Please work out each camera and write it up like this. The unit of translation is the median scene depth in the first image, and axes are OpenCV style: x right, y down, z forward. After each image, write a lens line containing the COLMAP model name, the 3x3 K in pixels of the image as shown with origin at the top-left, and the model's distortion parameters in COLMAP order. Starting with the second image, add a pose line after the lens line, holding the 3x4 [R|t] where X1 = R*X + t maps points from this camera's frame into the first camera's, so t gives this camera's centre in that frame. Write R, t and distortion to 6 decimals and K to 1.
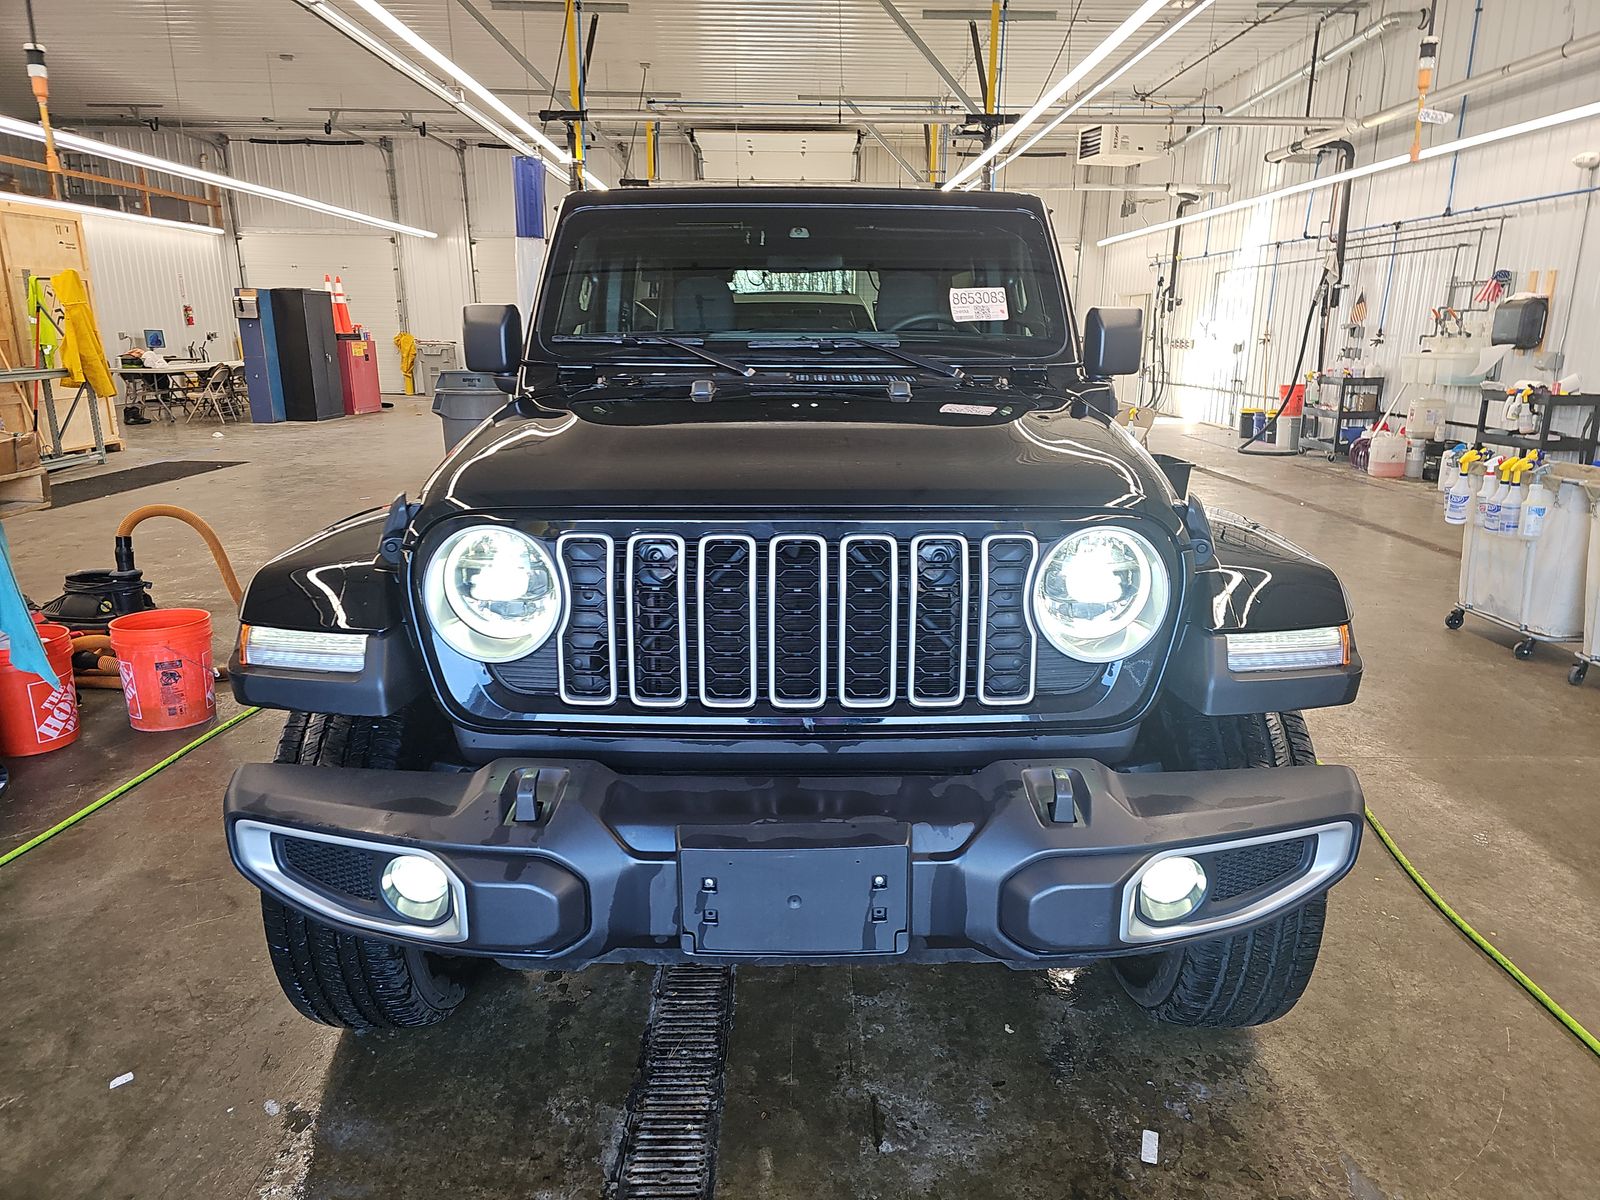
lens RADIAL K [[1076.6, 0, 800.0], [0, 1076.6, 600.0], [0, 0, 1]] dist [0.000379, -0.003820]
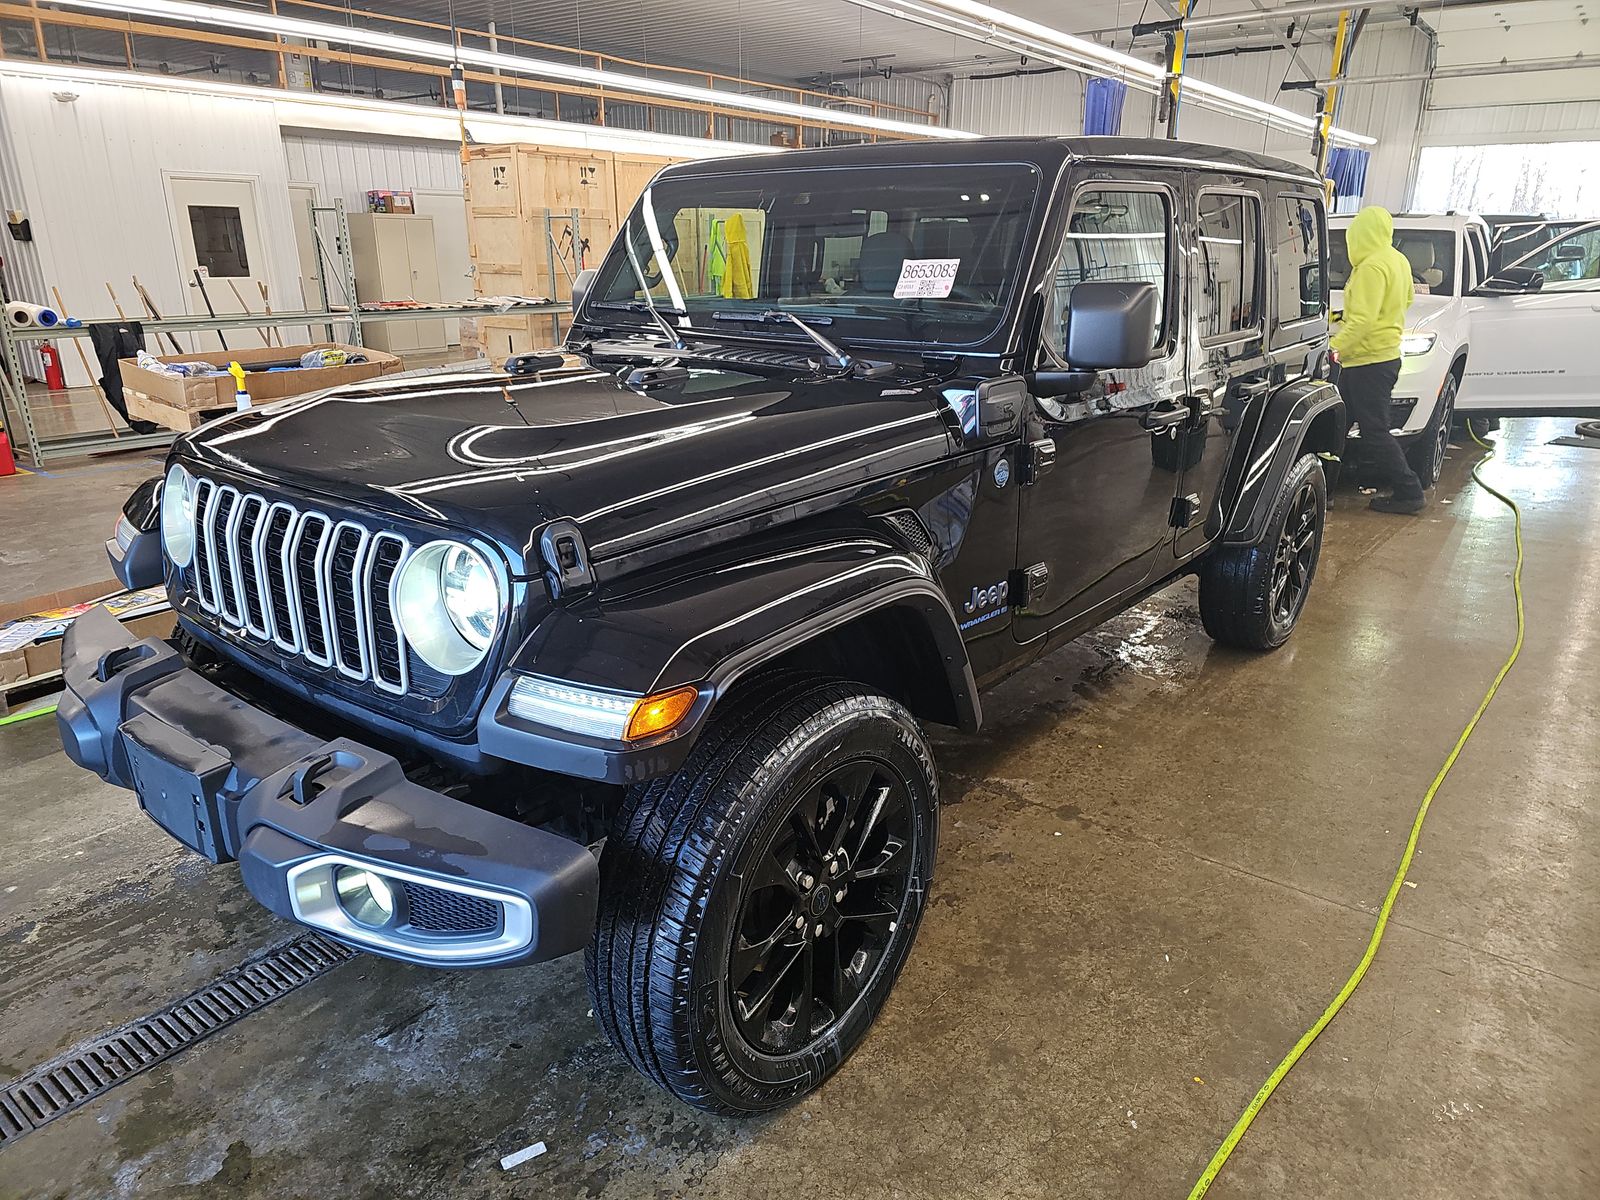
lens RADIAL K [[1048.5, 0, 752.3], [0, 1048.5, 595.1], [0, 0, 1]] dist [0.008826, -0.000177]
pose [[0.768887, 0.188314, -0.611024, 0.629862], [-0.142729, 0.982081, 0.123067, -0.103628], [0.623250, -0.007413, 0.781987, 0.230229]]
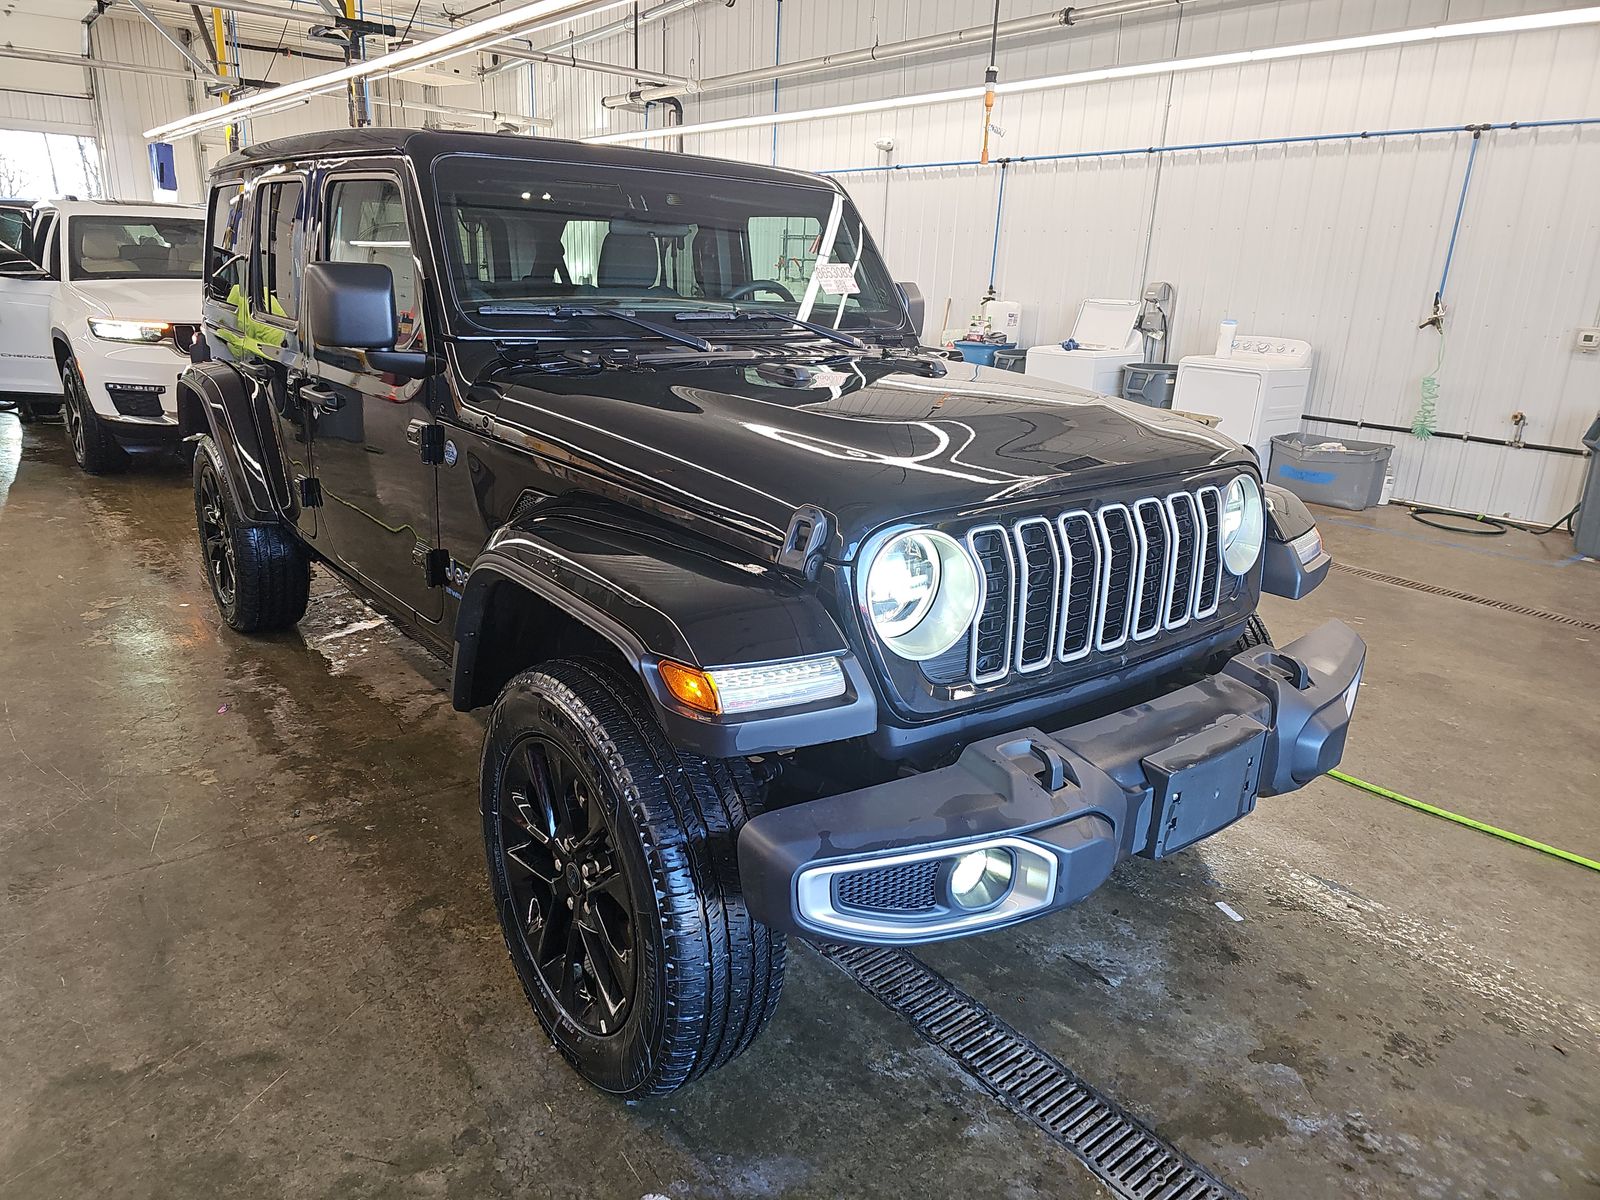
lens RADIAL K [[1075.2, 0, 801.1], [0, 1075.2, 590.2], [0, 0, 1]] dist [0.013202, -0.003559]
pose [[0.782132, -0.150112, 0.604761, -0.572055], [0.113931, 0.988638, 0.098051, -0.070387], [-0.612608, -0.007788, 0.790348, 0.146226]]
